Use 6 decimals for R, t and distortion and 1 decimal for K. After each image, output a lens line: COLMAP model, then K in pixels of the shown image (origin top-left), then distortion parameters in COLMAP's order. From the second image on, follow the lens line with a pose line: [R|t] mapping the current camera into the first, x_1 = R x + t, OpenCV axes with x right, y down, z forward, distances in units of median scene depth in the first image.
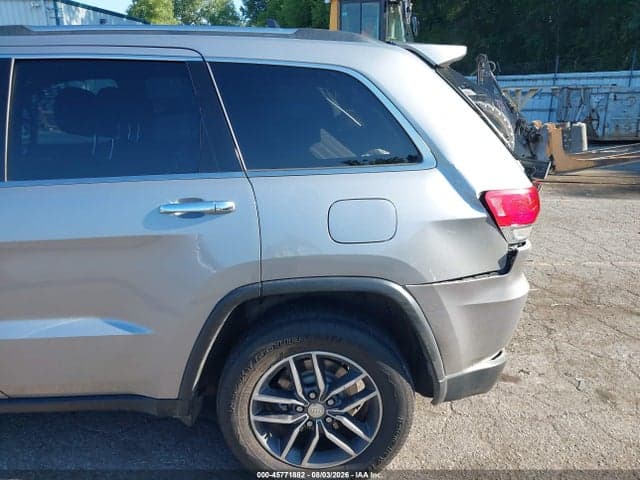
lens RADIAL K [[513.1, 0, 323.4], [0, 513.1, 238.1], [0, 0, 1]] dist [0.017096, -0.018999]
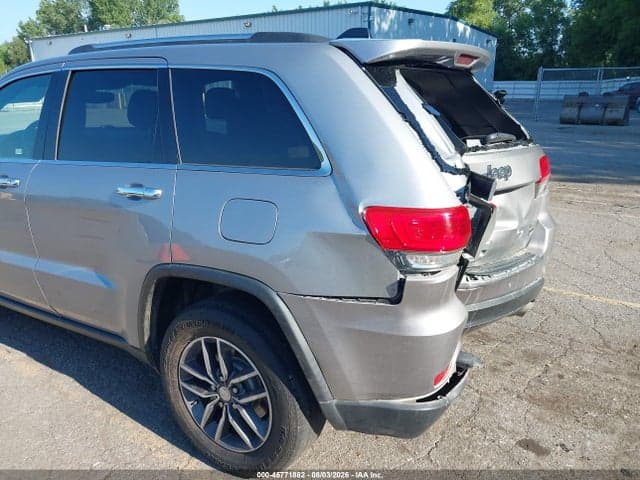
lens RADIAL K [[513.1, 0, 322.5], [0, 513.1, 238.2], [0, 0, 1]] dist [0.017096, -0.018999]
pose [[0.836331, 0.143837, -0.529020, 0.682070], [-0.137732, 0.989145, 0.051201, -0.066526], [0.530642, 0.030042, 0.847063, 0.199739]]
